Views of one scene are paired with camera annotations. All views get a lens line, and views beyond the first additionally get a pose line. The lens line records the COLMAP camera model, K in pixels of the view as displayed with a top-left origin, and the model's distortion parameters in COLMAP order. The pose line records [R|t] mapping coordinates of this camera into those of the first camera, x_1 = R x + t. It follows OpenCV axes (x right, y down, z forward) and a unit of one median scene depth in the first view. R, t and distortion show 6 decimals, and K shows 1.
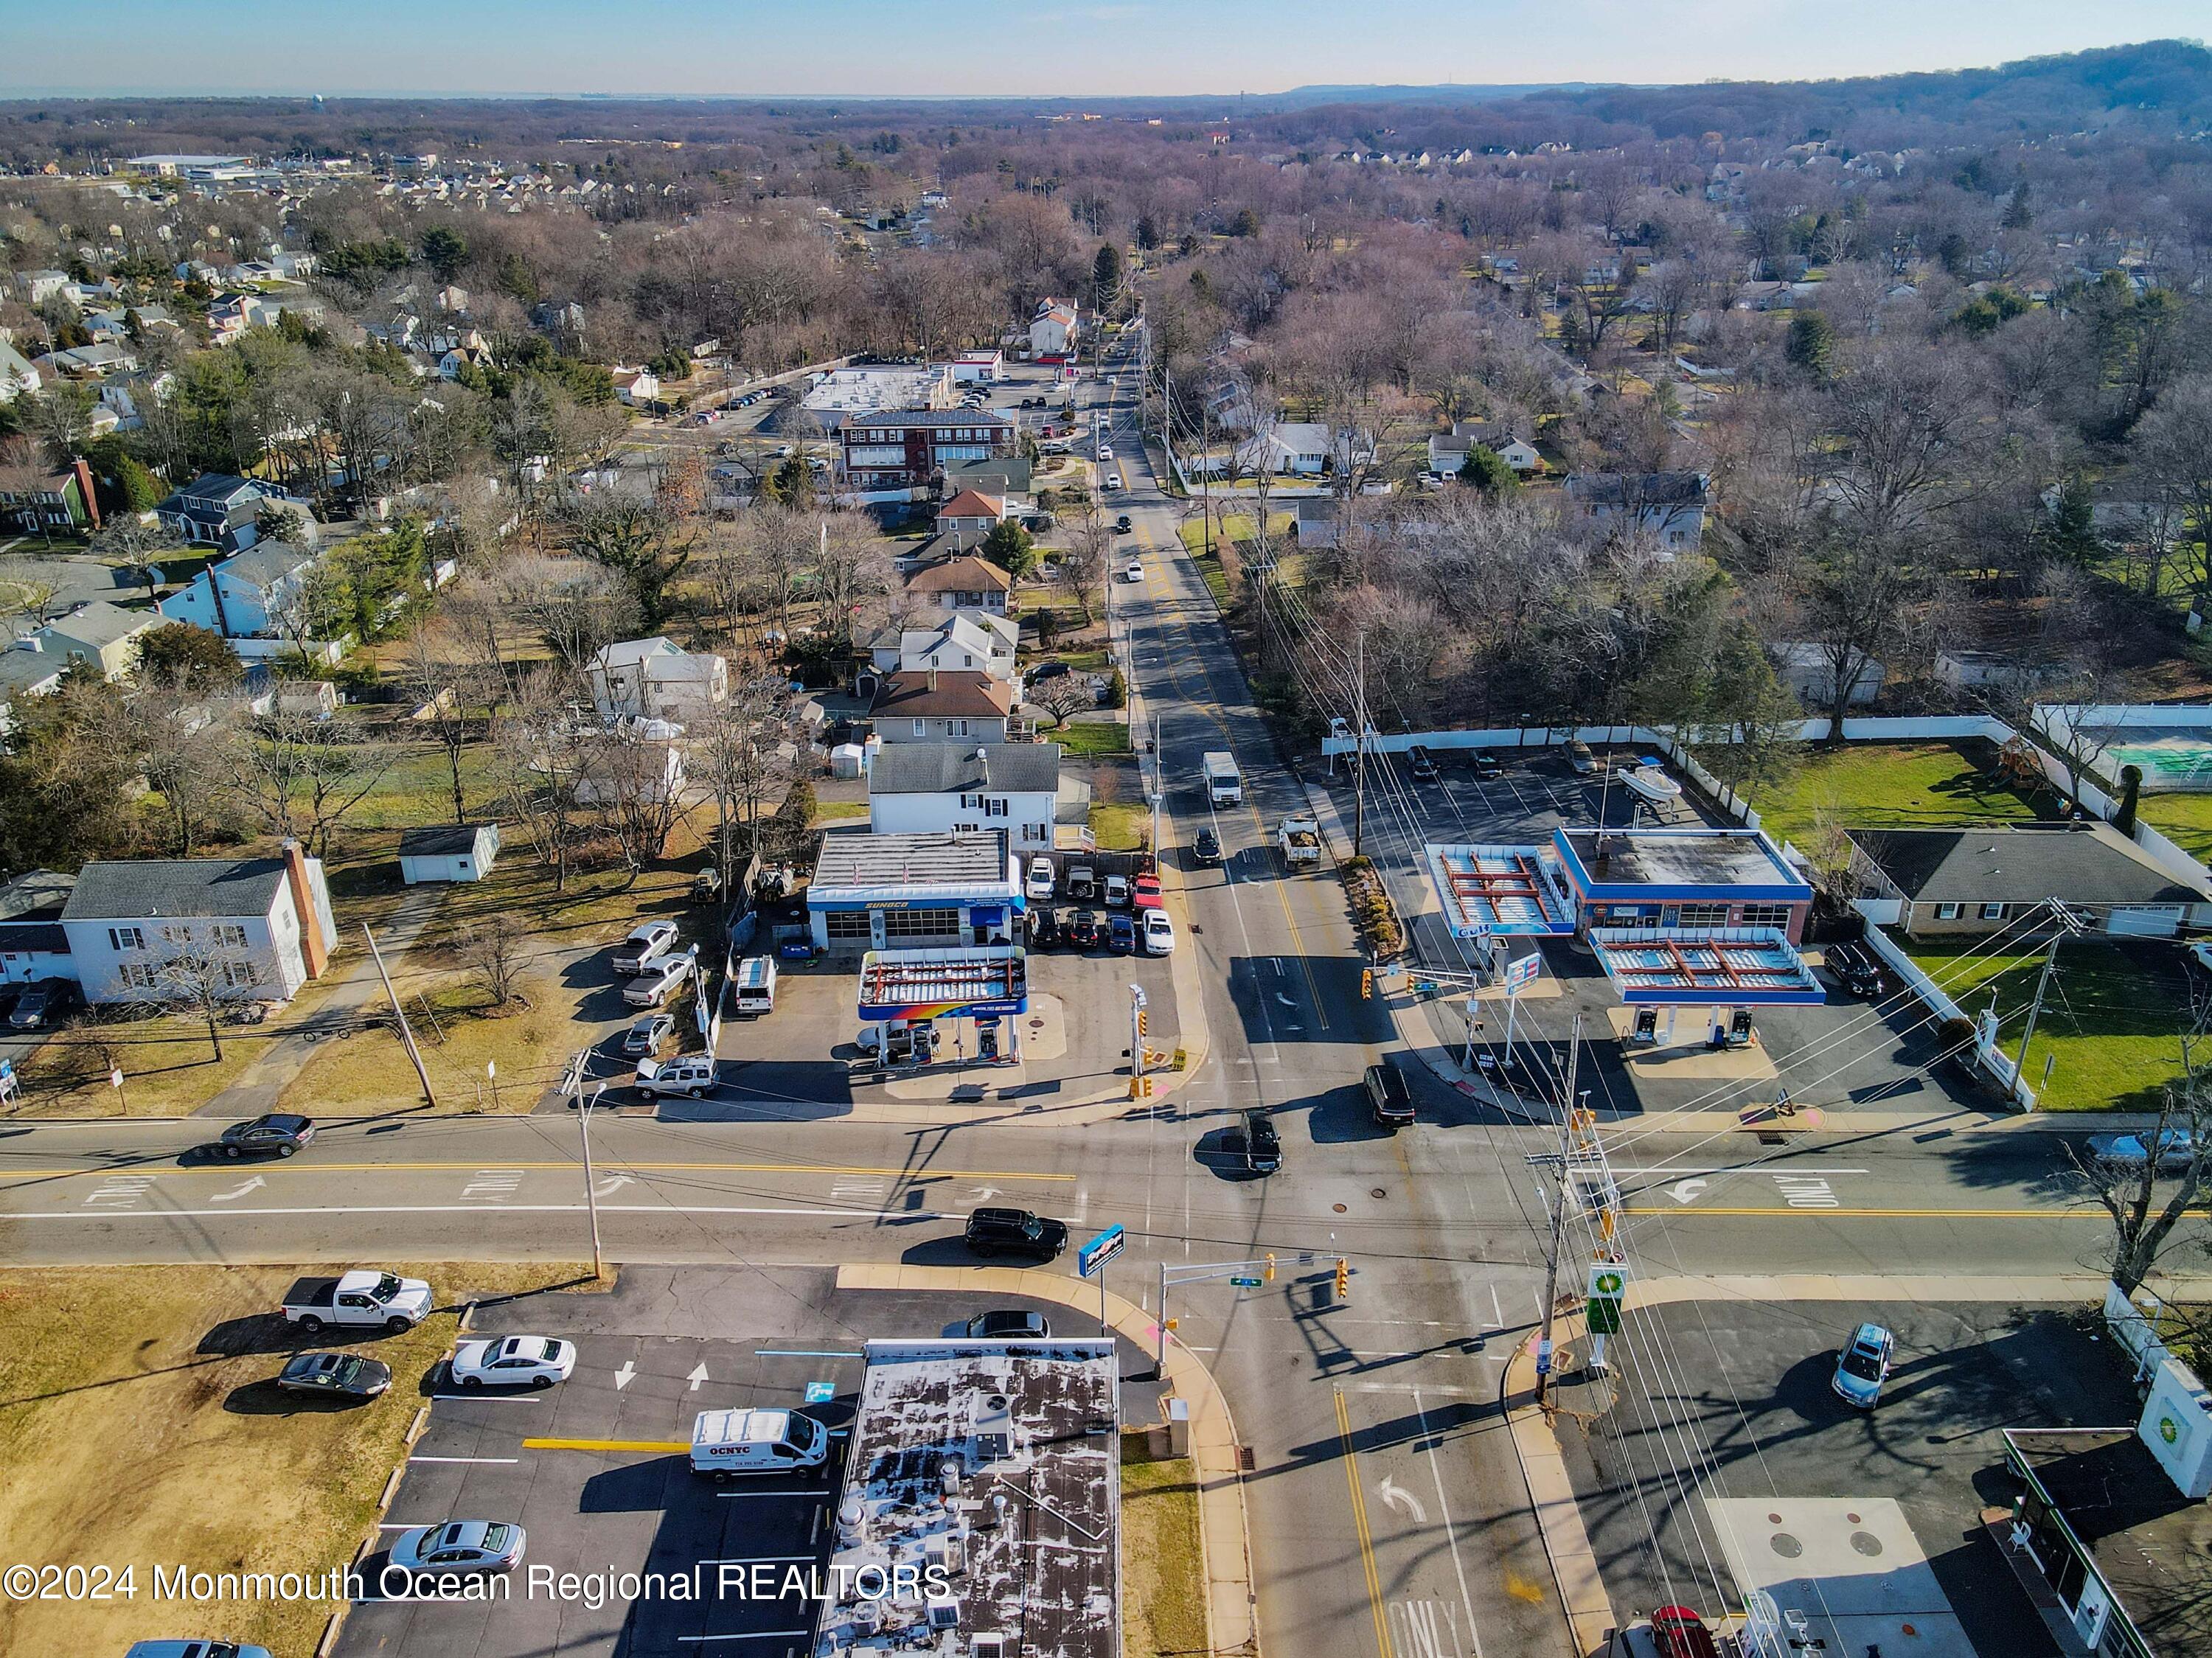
lens RADIAL K [[1588.3, 0, 1112.7], [0, 1588.3, 824.9], [0, 0, 1]] dist [-0.003336, 0.035888]
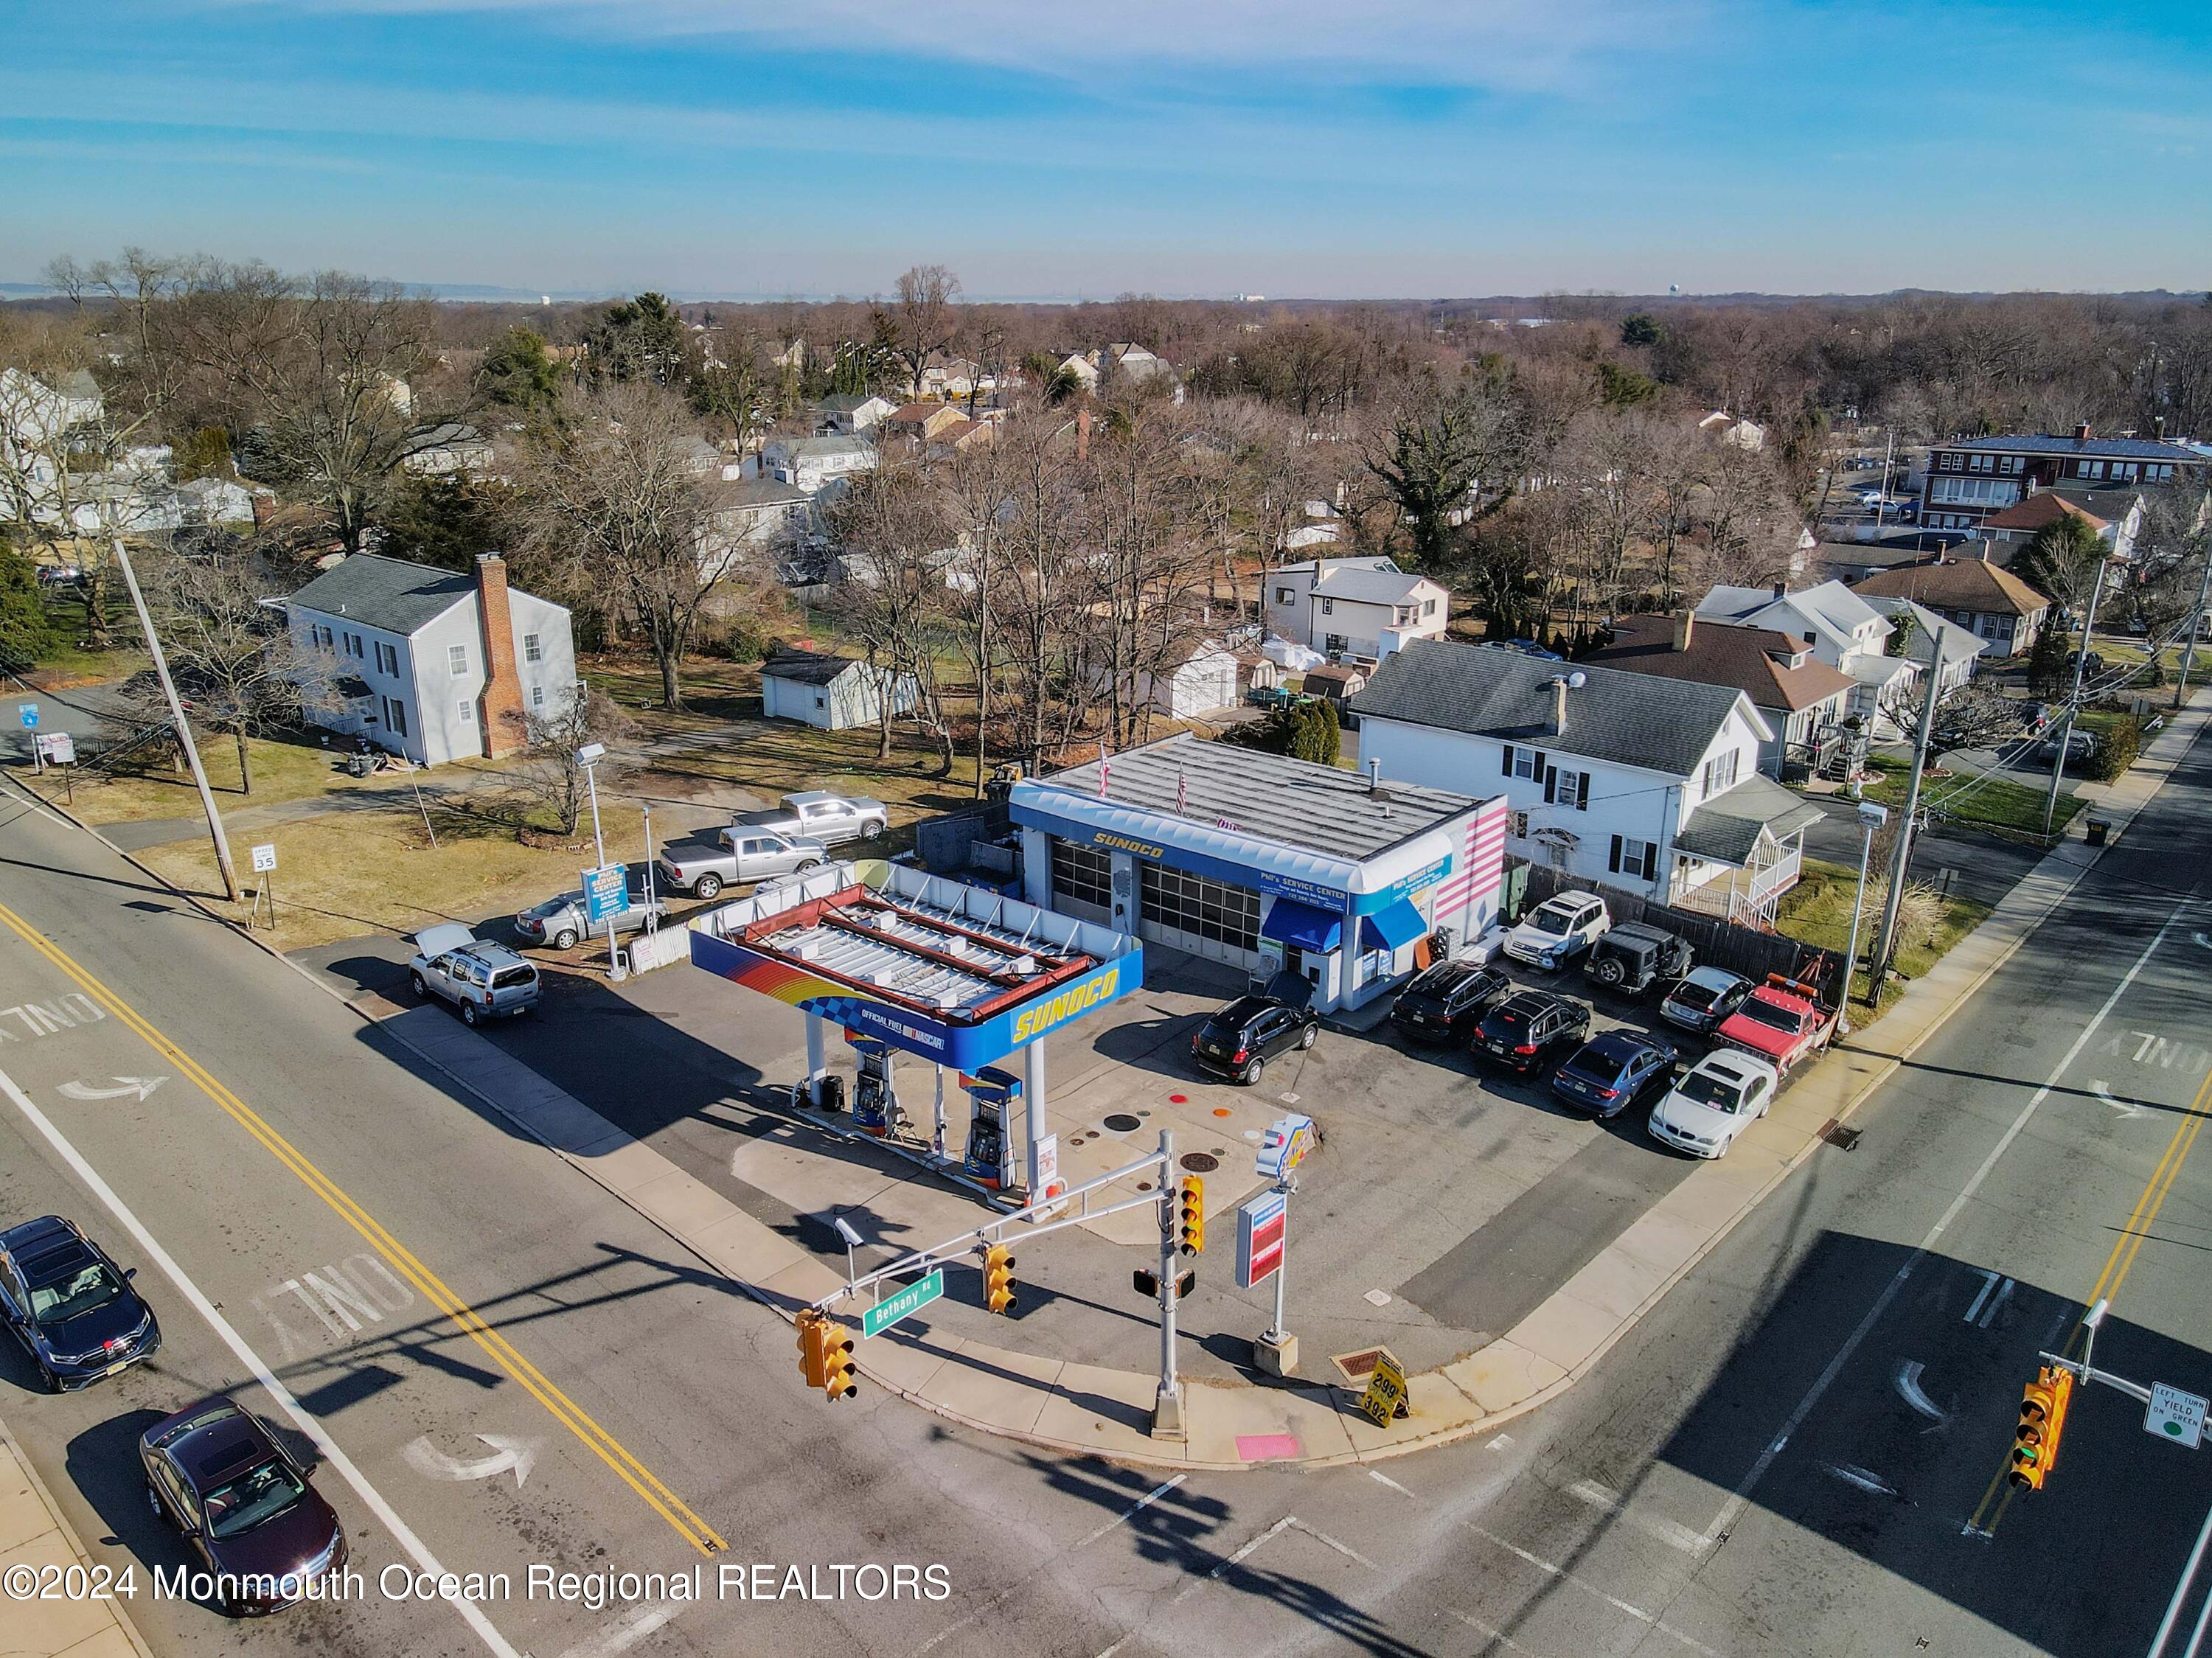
lens RADIAL K [[1594.7, 0, 1088.3], [0, 1594.7, 826.7], [0, 0, 1]] dist [-0.003332, 0.038697]
pose [[0.721973, 0.214144, -0.657949, 0.168691], [-0.281660, 0.959509, 0.003226, 0.046602], [0.631999, 0.182989, 0.753056, 0.616774]]
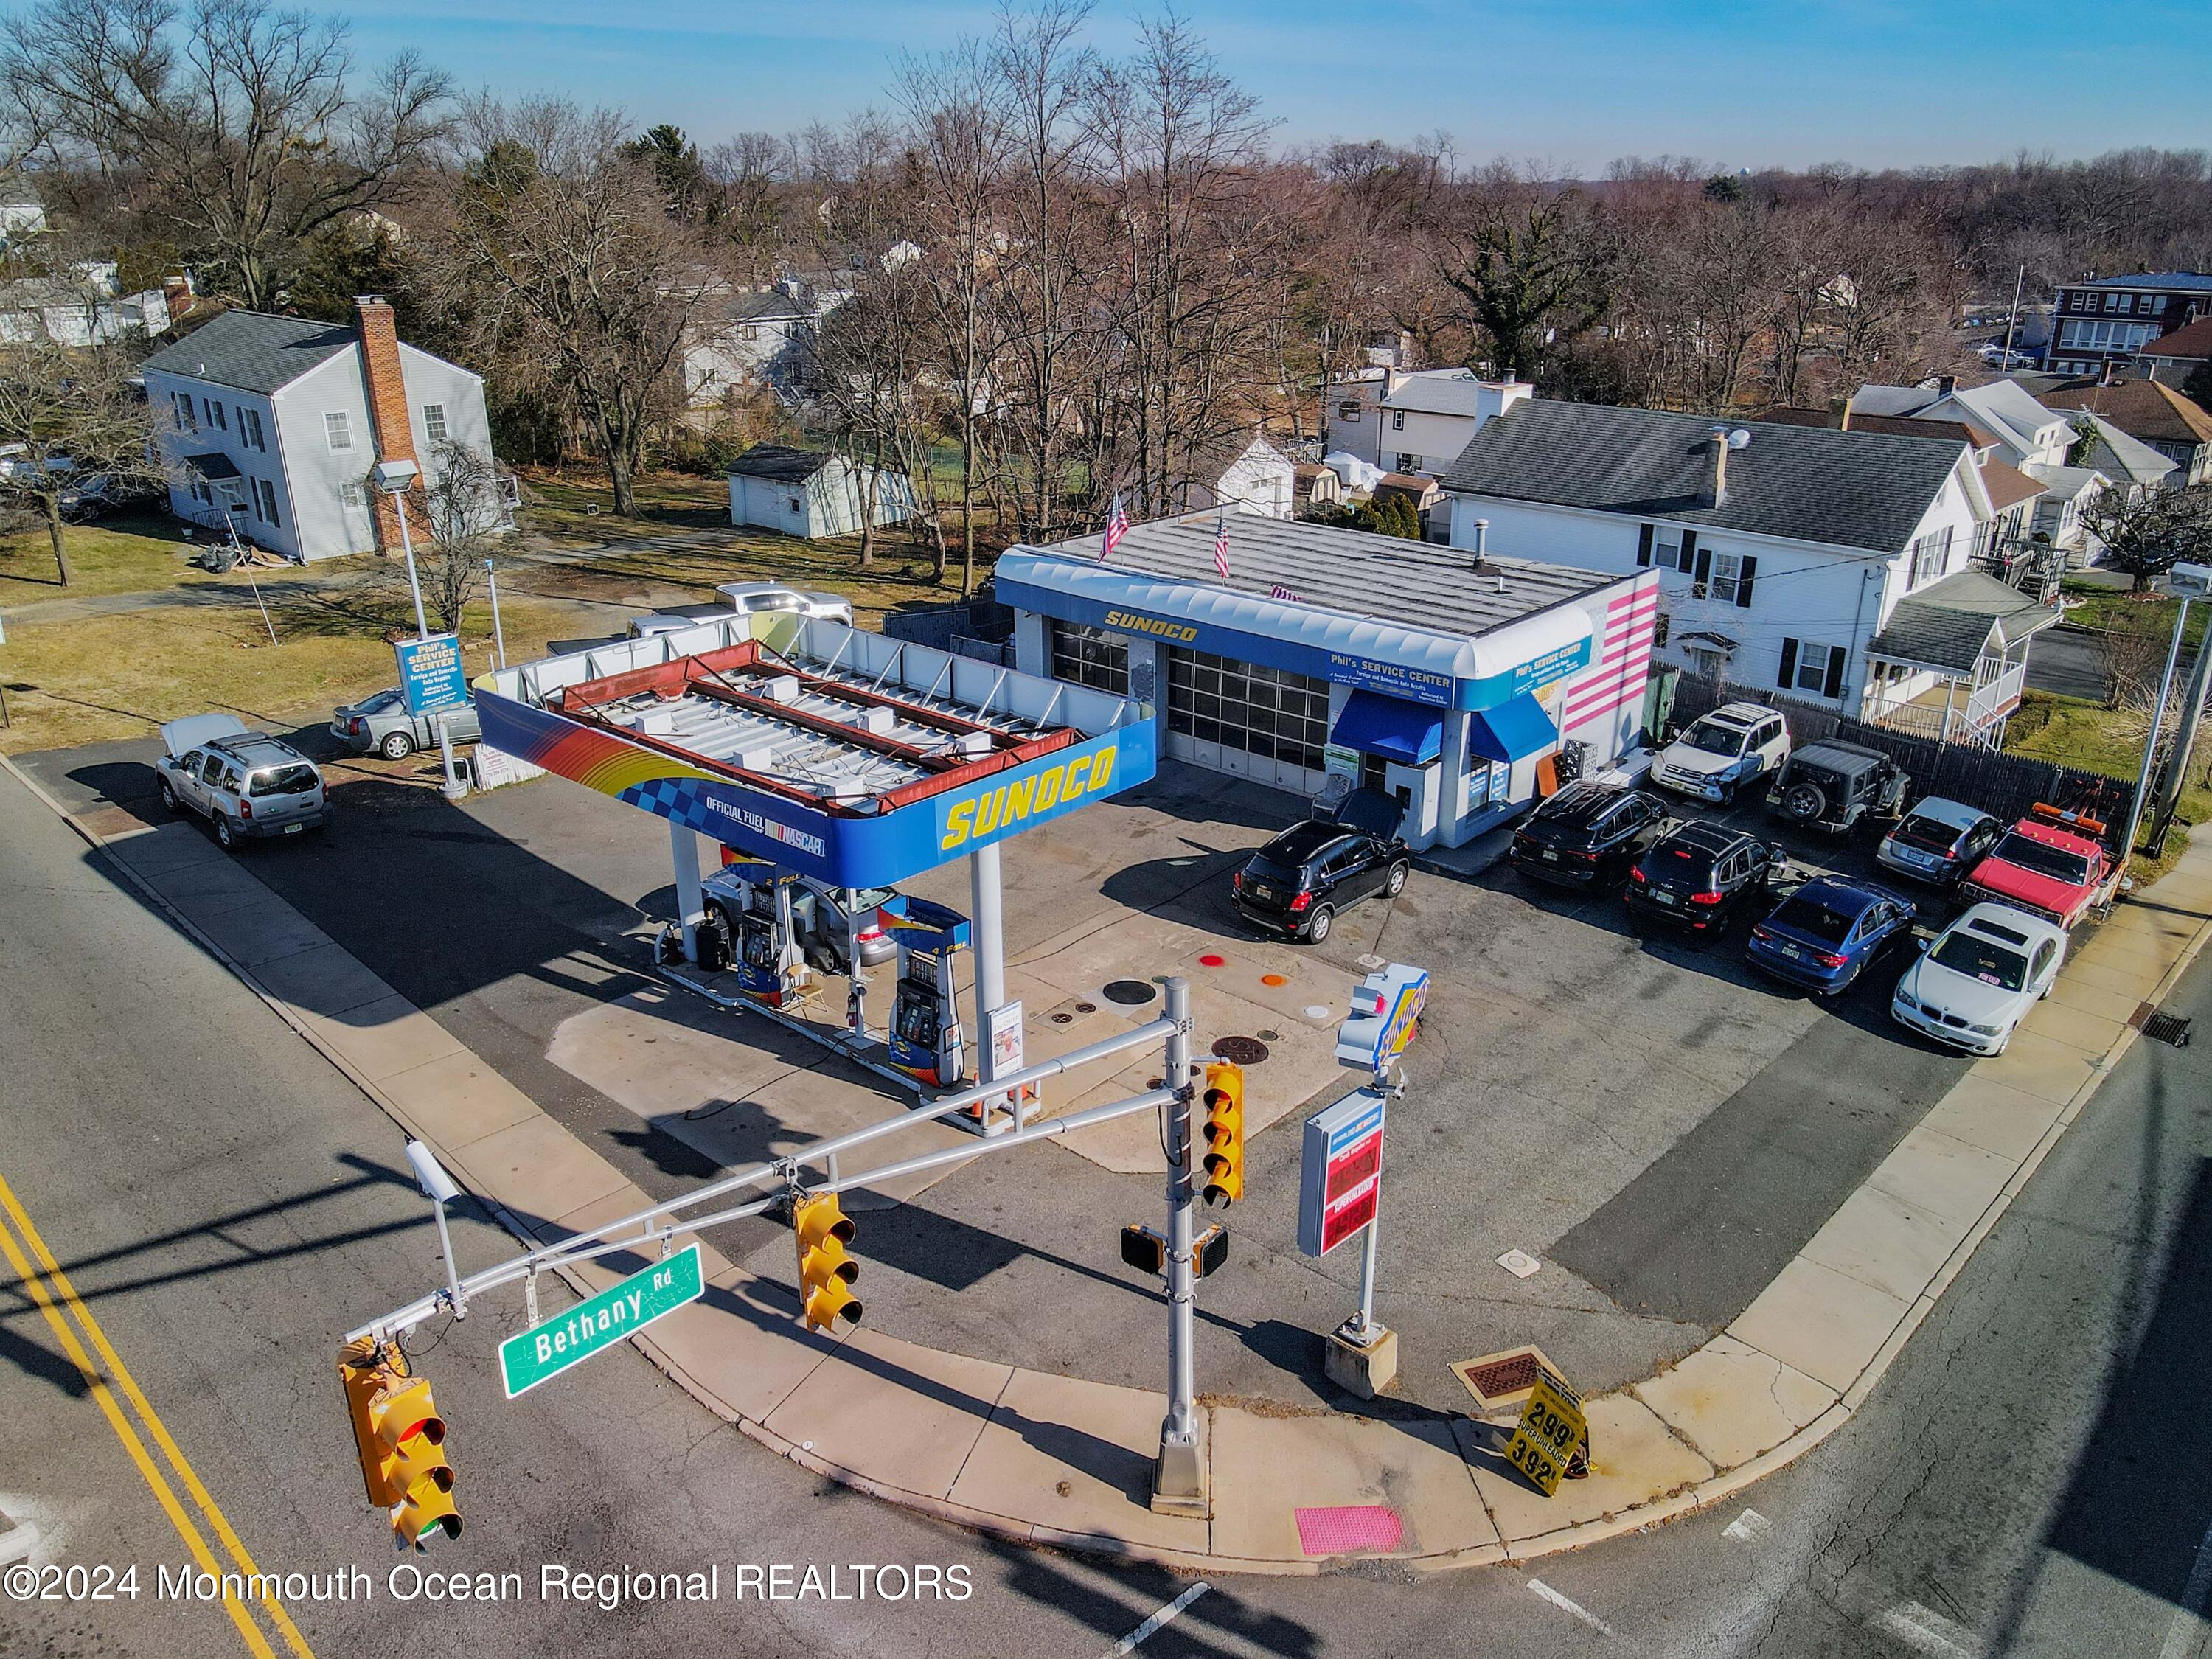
lens RADIAL K [[1600.4, 0, 1106.8], [0, 1600.4, 804.5], [0, 0, 1]] dist [0.009269, 0.005191]
pose [[0.708625, 0.255490, -0.657704, 0.100240], [-0.291454, 0.954890, 0.056916, 0.070659], [0.642577, 0.151358, 0.751123, 0.719307]]
